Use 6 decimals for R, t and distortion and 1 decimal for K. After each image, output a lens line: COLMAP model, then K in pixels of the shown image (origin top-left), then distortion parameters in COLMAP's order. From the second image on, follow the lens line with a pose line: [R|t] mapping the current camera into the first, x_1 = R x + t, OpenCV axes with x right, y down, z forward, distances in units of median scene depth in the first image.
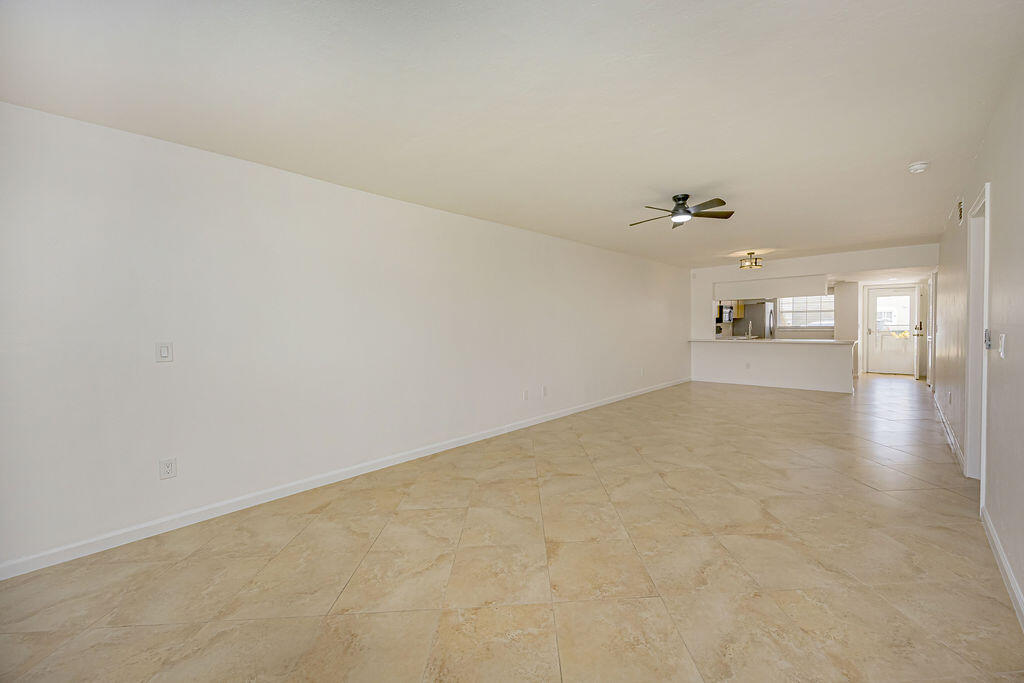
lens RADIAL K [[384.5, 0, 512.0], [0, 384.5, 341.5], [0, 0, 1]] dist [-0.002280, -0.000073]
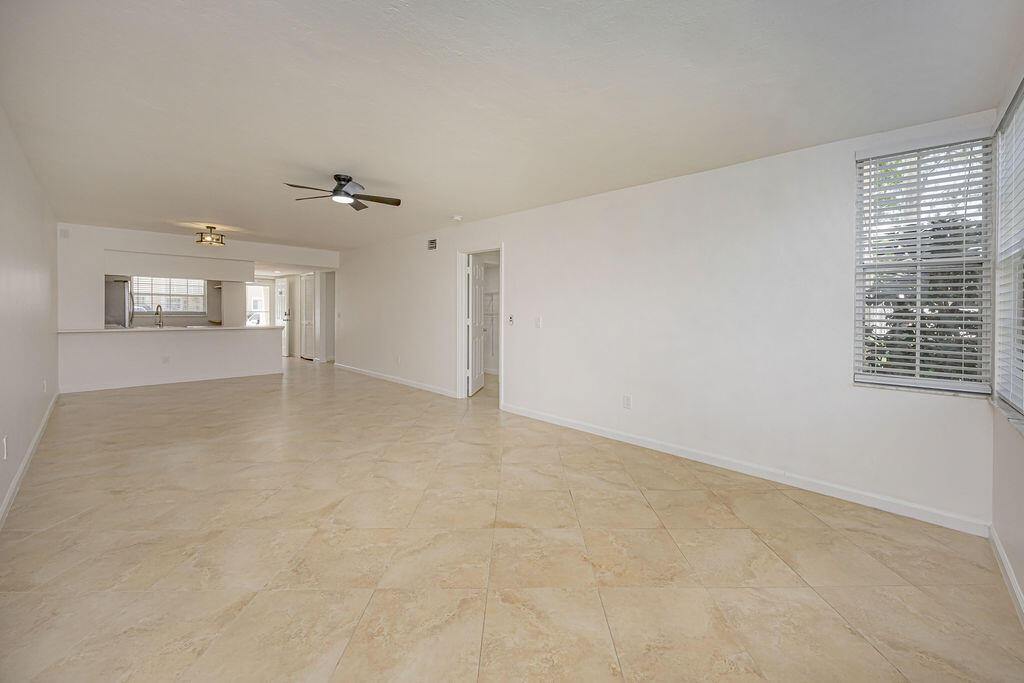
lens RADIAL K [[404.4, 0, 537.0], [0, 404.4, 319.2], [0, 0, 1]] dist [0.000586, 0.000151]
pose [[0.009841, -0.006869, 0.999928, -0.646455], [0.028693, 0.999567, 0.006584, -0.015467], [-0.999540, 0.028626, 0.010034, 0.580340]]
